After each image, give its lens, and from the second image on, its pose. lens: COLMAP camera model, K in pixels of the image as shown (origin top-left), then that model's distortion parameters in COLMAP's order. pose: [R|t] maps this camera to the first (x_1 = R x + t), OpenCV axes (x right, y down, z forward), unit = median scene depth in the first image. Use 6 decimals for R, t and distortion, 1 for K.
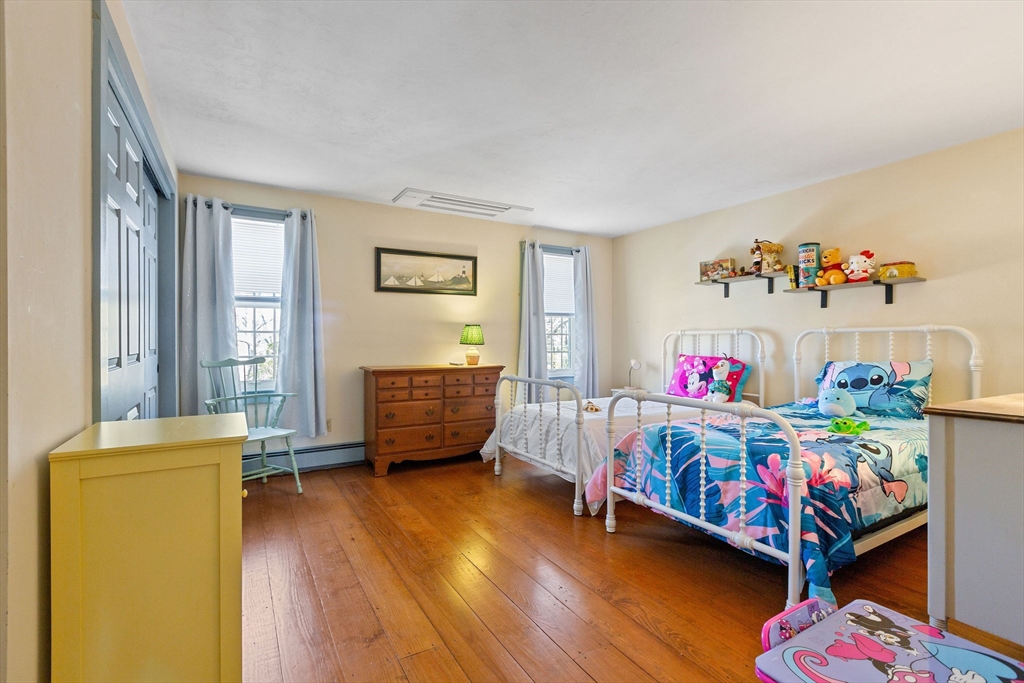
lens RADIAL K [[458.7, 0, 509.0], [0, 458.7, 341.0], [0, 0, 1]] dist [-0.001042, 0.000591]
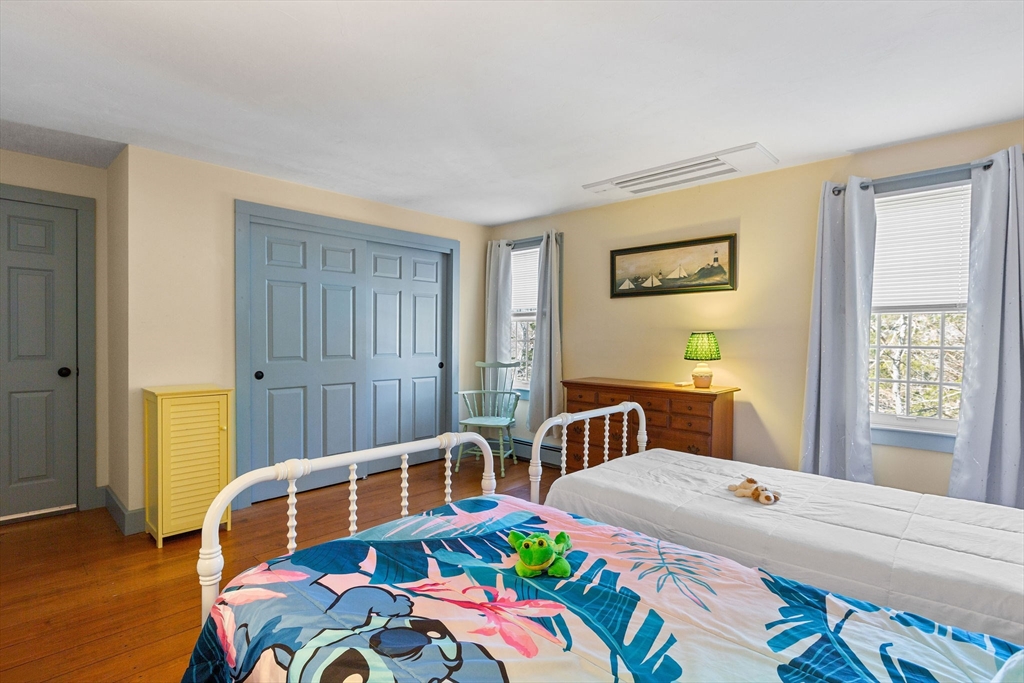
lens RADIAL K [[492.0, 0, 510.9], [0, 492.0, 341.7], [0, 0, 1]] dist [-0.001301, -0.000258]
pose [[0.289353, 0.013525, -0.957127, 0.577571], [-0.008133, 0.999899, 0.011671, -0.027798], [0.957188, 0.004407, 0.289434, 0.487506]]
